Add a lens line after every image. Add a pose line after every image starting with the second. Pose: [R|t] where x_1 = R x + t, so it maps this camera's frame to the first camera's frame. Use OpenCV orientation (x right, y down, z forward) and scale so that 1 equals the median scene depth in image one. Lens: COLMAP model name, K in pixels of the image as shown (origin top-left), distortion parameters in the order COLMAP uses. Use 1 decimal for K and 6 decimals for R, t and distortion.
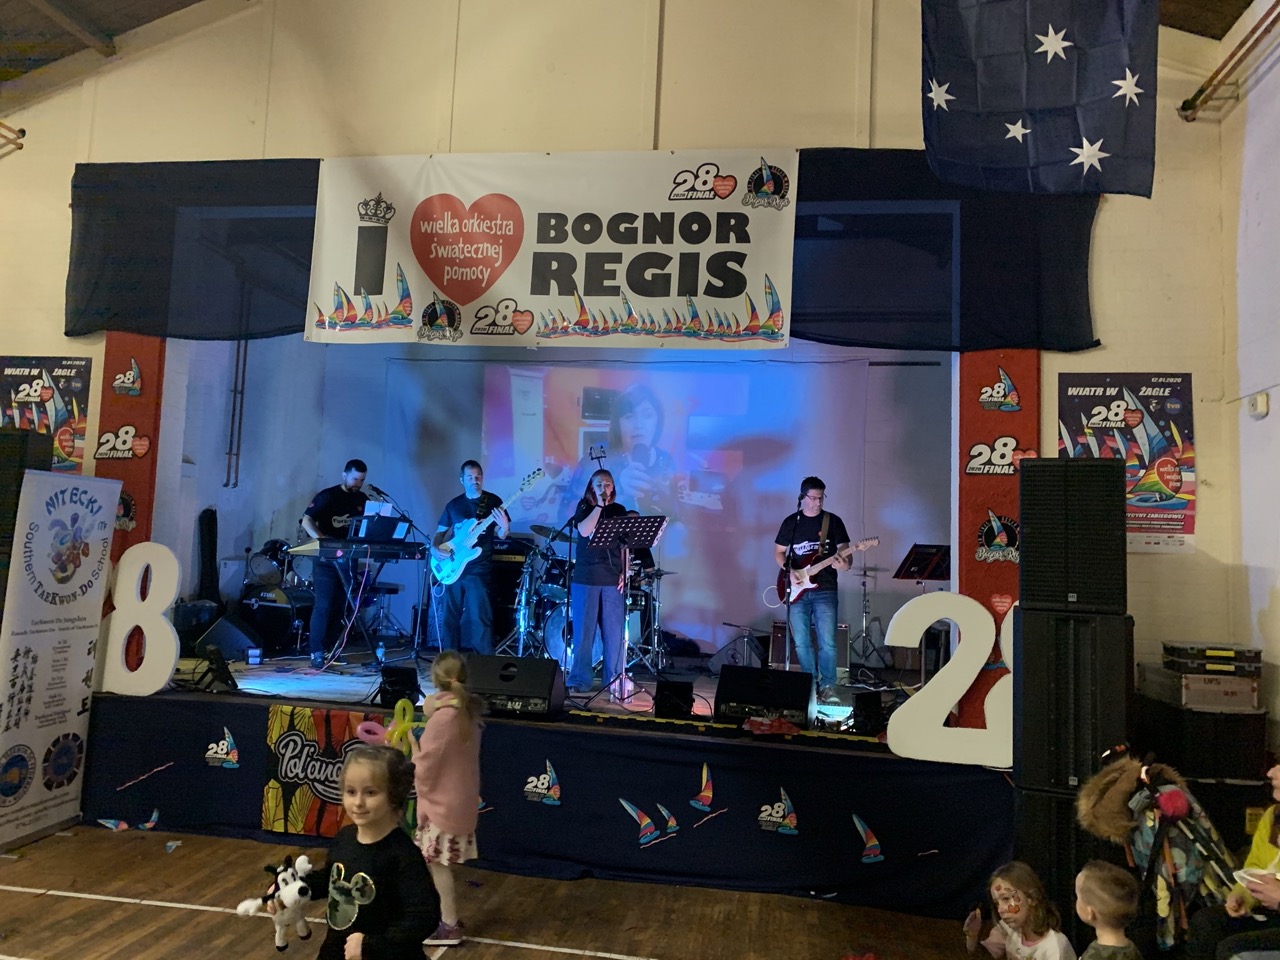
lens RADIAL K [[964.8, 0, 640.0], [0, 964.8, 480.0], [0, 0, 1]] dist [0.054666, -0.052629]
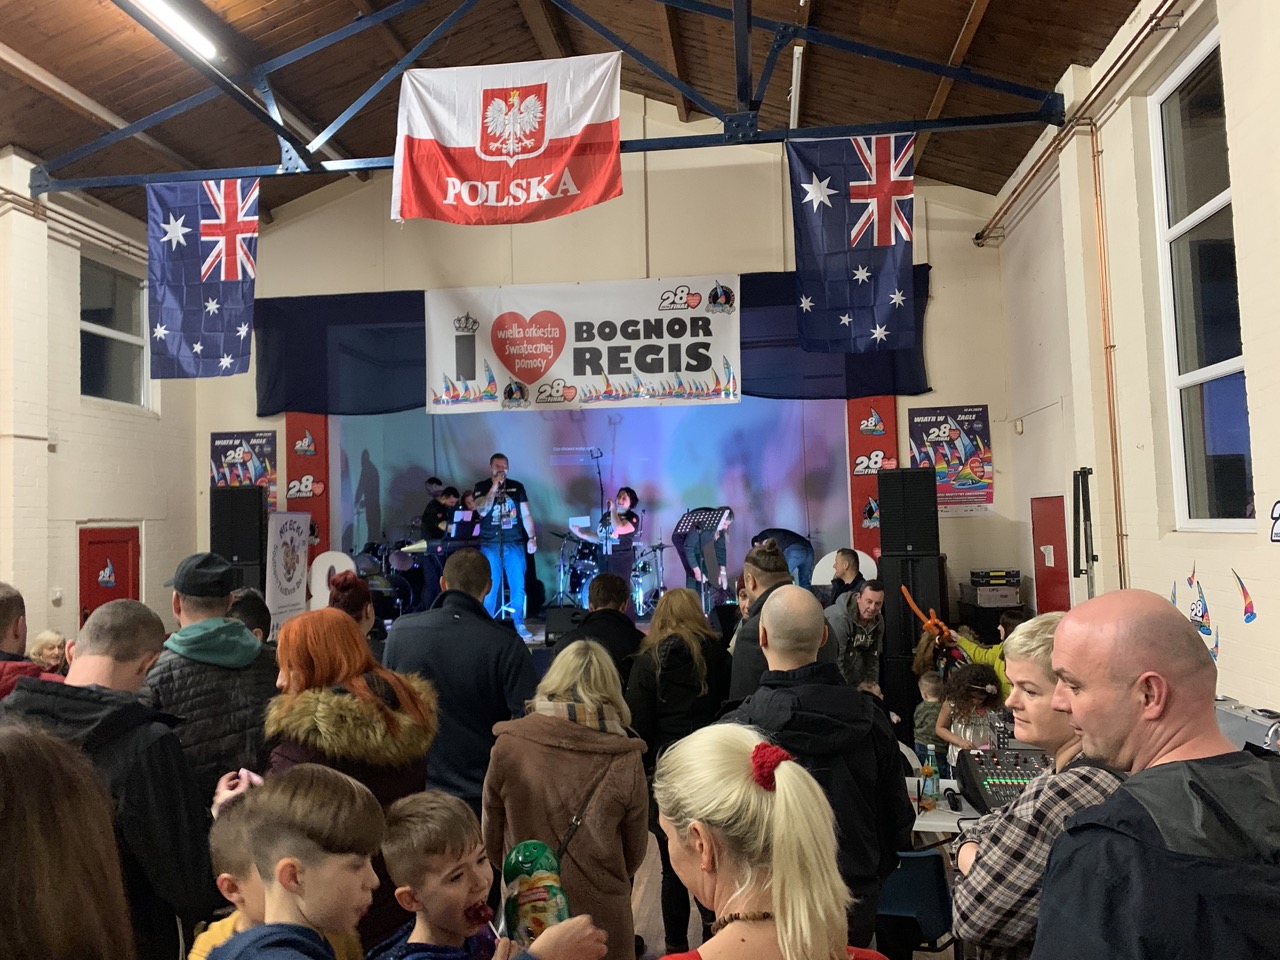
lens RADIAL K [[960.1, 0, 636.7], [0, 960.1, 465.1], [0, 0, 1]] dist [0.109449, -0.190378]
pose [[0.997353, -0.066020, 0.030457, -0.069358], [0.065538, 0.997713, 0.016567, -0.067969], [-0.031481, -0.014527, 0.999399, -0.553107]]
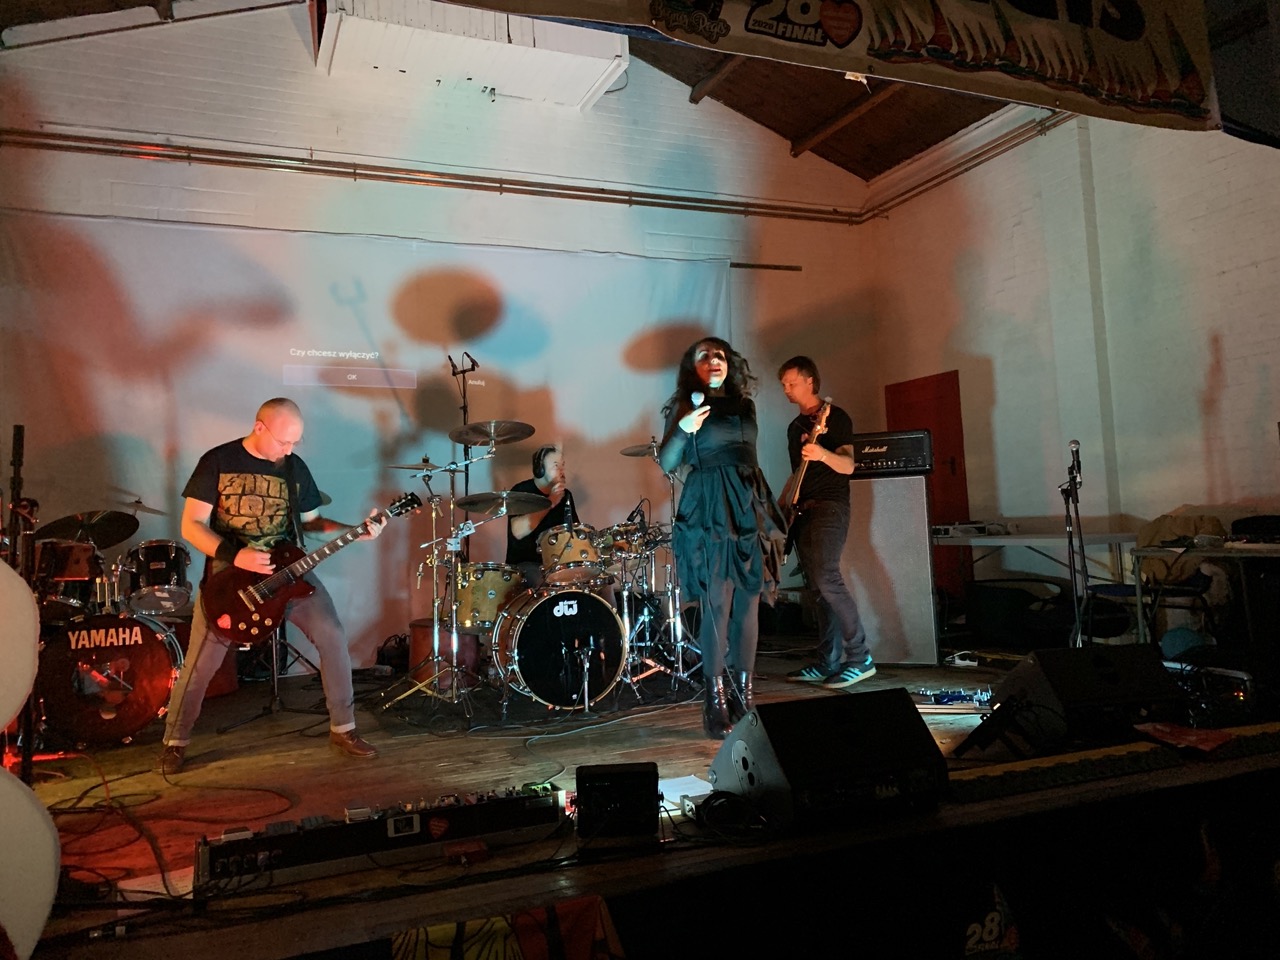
lens RADIAL K [[964.8, 0, 640.0], [0, 964.8, 480.0], [0, 0, 1]] dist [0.054666, -0.052629]
pose [[0.840972, -0.053185, 0.538458, -0.495543], [0.042861, 0.998578, 0.031691, 0.051227], [-0.539378, -0.003572, 0.842056, 0.641974]]
